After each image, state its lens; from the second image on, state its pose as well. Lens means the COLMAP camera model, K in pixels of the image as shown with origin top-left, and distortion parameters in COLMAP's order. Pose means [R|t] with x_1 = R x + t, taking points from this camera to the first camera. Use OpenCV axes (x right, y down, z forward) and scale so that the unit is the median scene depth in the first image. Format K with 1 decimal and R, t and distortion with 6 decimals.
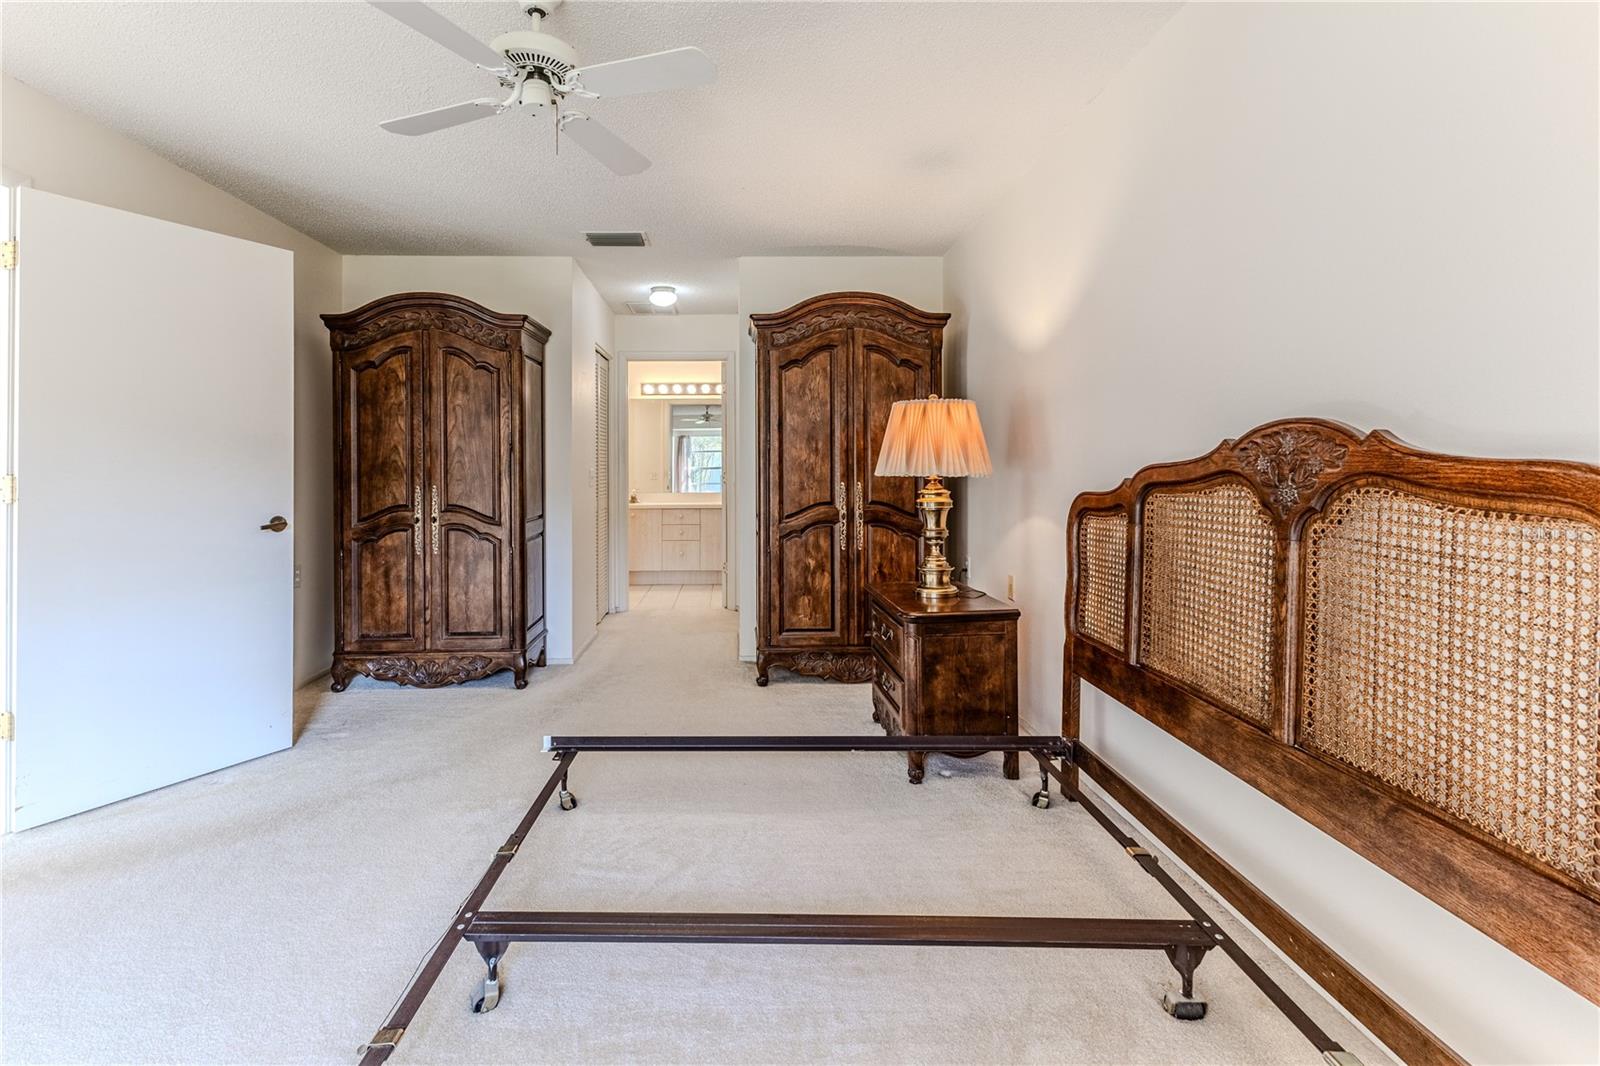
lens RADIAL K [[694.0, 0, 718.3], [0, 694.0, 468.5], [0, 0, 1]] dist [0.005010, -0.003009]
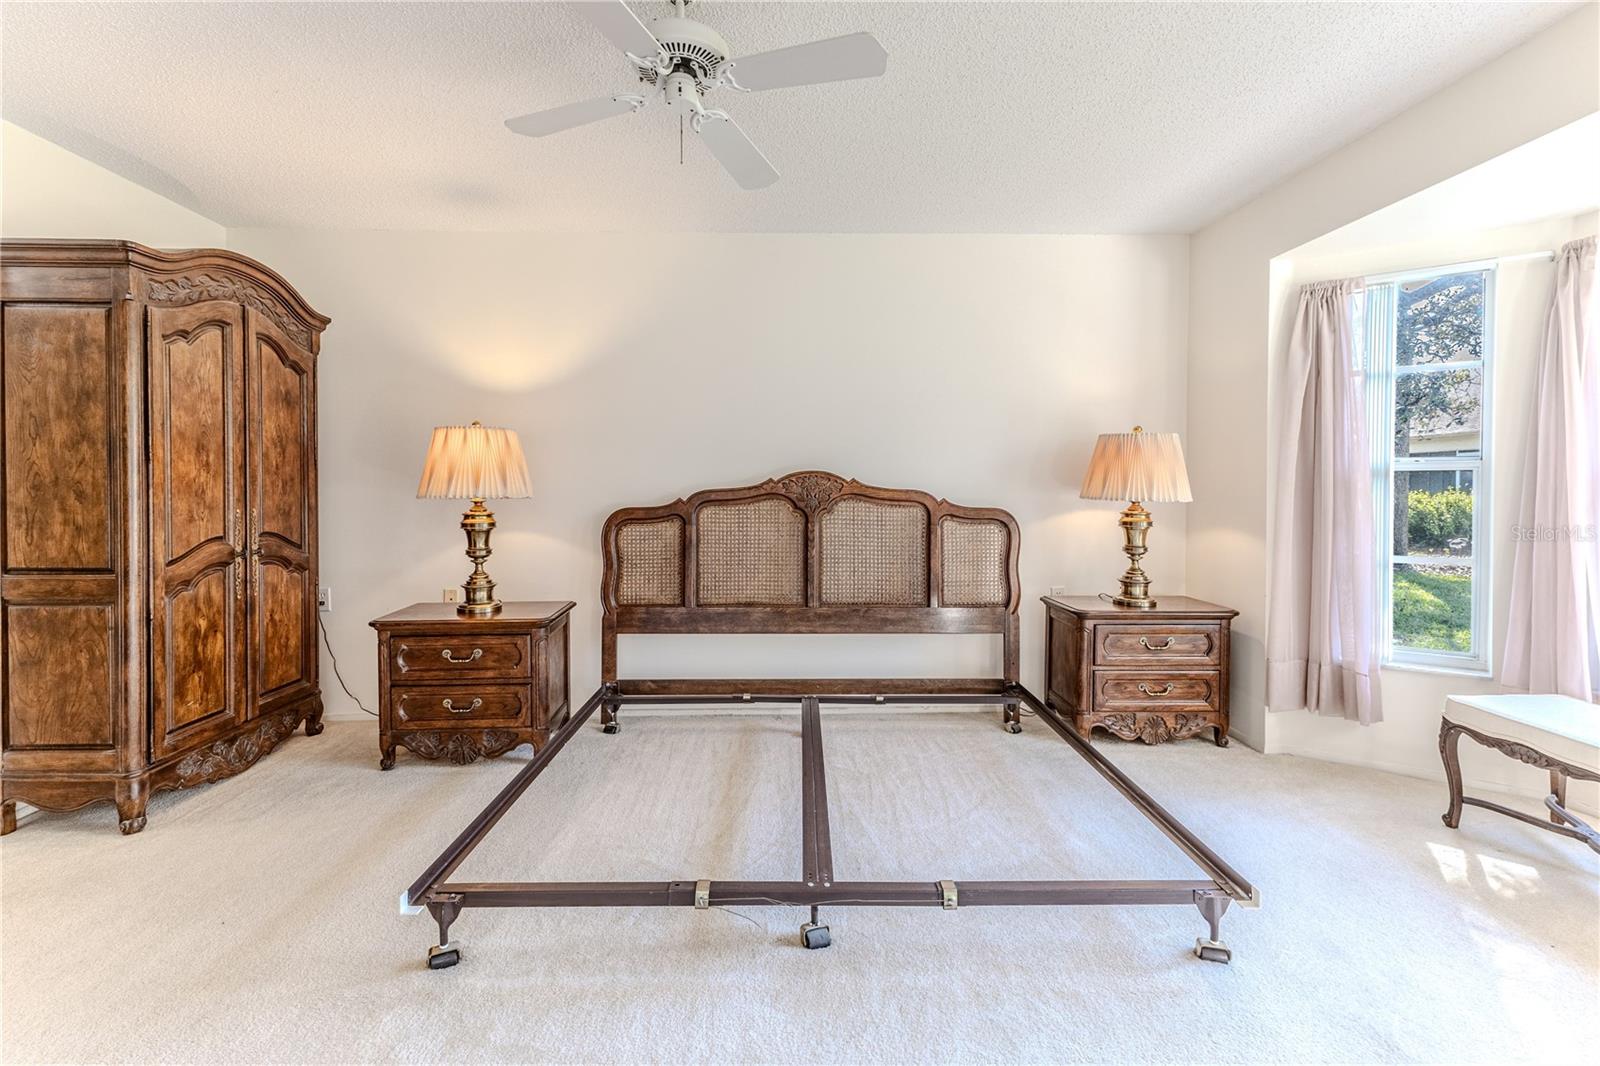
lens RADIAL K [[694.0, 0, 809.3], [0, 694.0, 504.2], [0, 0, 1]] dist [0.005010, -0.003009]
pose [[-0.016600, -0.014689, 0.999754, -0.581985], [-0.001740, 0.999891, 0.014662, 0.002463], [-0.999861, -0.001497, -0.016623, 0.395847]]
